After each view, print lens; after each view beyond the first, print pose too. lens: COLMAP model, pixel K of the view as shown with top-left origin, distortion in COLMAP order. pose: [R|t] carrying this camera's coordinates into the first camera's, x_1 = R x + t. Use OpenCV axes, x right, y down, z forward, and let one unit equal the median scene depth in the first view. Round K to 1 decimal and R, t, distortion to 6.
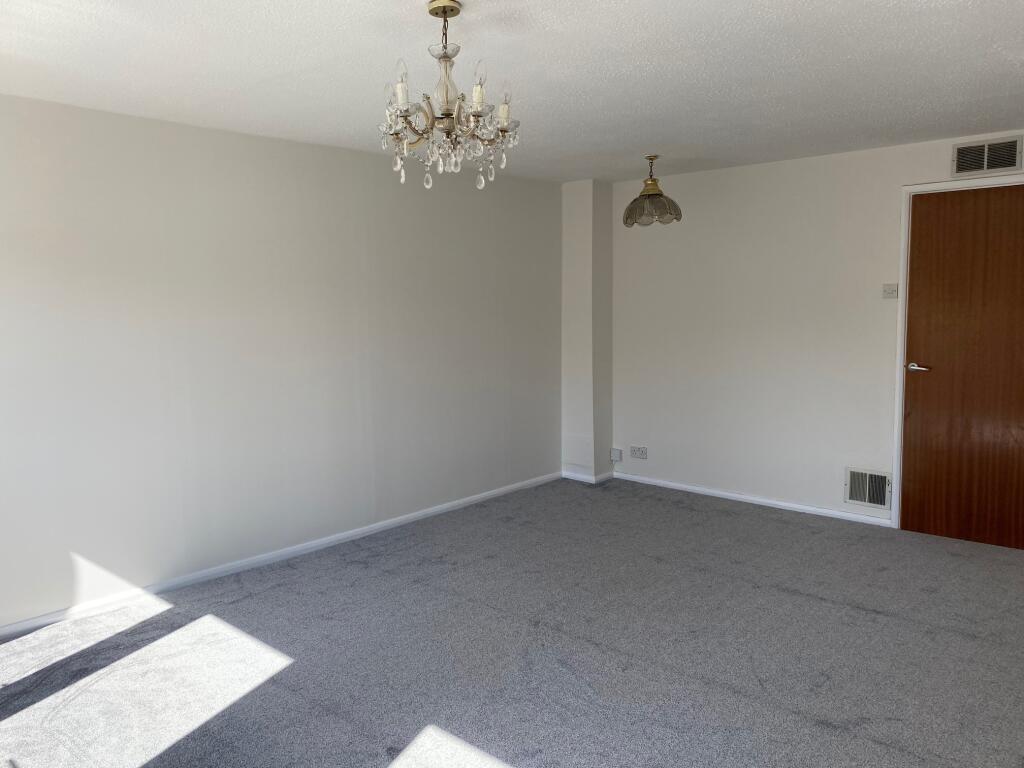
lens RADIAL K [[778.6, 0, 513.9], [0, 778.6, 381.4], [0, 0, 1]] dist [0.063991, -0.064551]
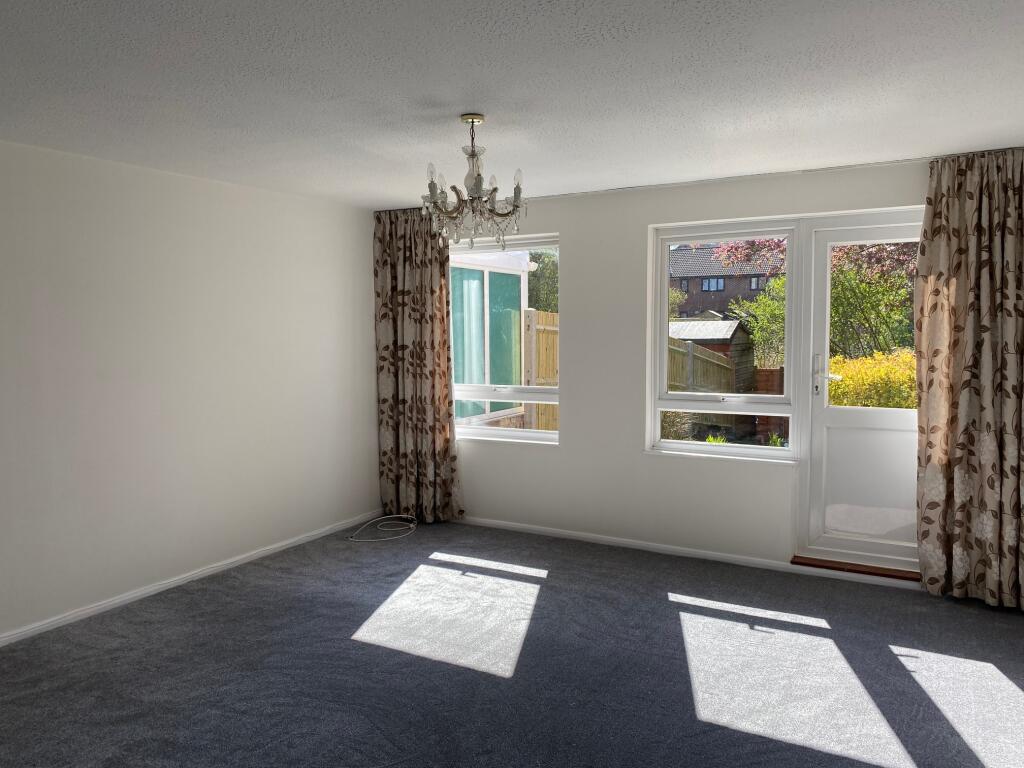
lens RADIAL K [[778.6, 0, 513.9], [0, 778.6, 381.4], [0, 0, 1]] dist [0.063991, -0.064551]
pose [[-0.974174, 0.030732, -0.223698, 0.081385], [-0.007660, 0.985626, 0.168766, -0.122391], [0.225669, 0.166121, -0.959936, 1.165452]]
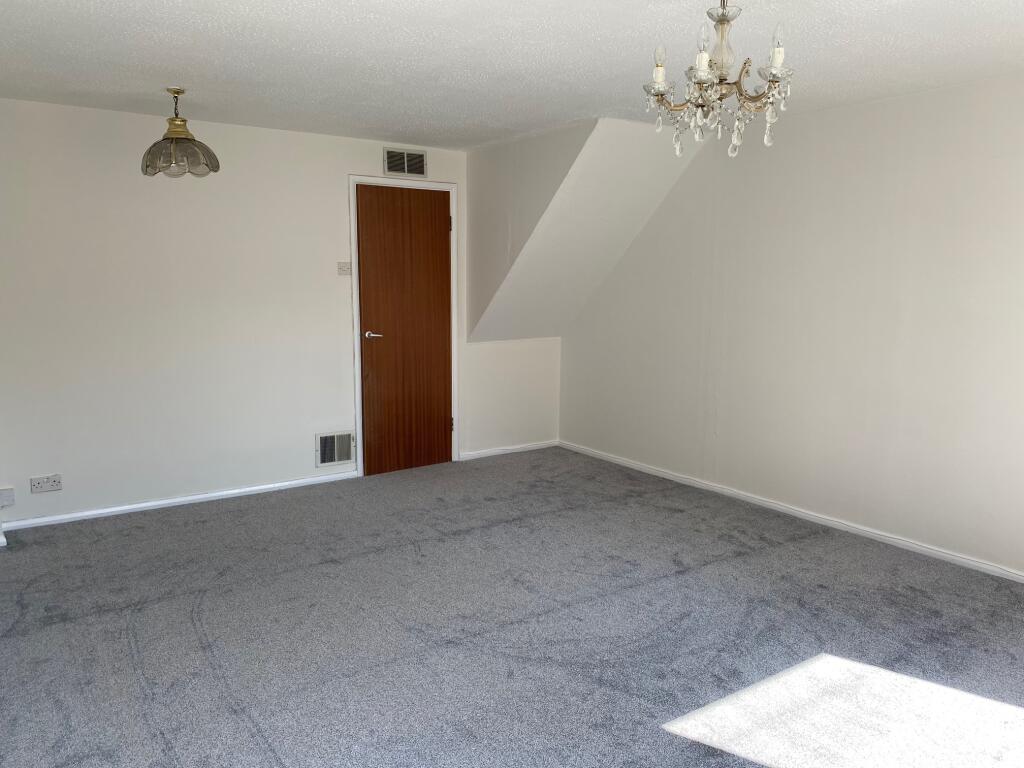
lens RADIAL K [[778.6, 0, 513.9], [0, 778.6, 381.4], [0, 0, 1]] dist [0.063991, -0.064551]
pose [[0.234927, -0.120977, 0.964455, -0.554780], [0.097739, 0.990136, 0.100391, -0.044031], [-0.967087, 0.070680, 0.244434, 0.508633]]
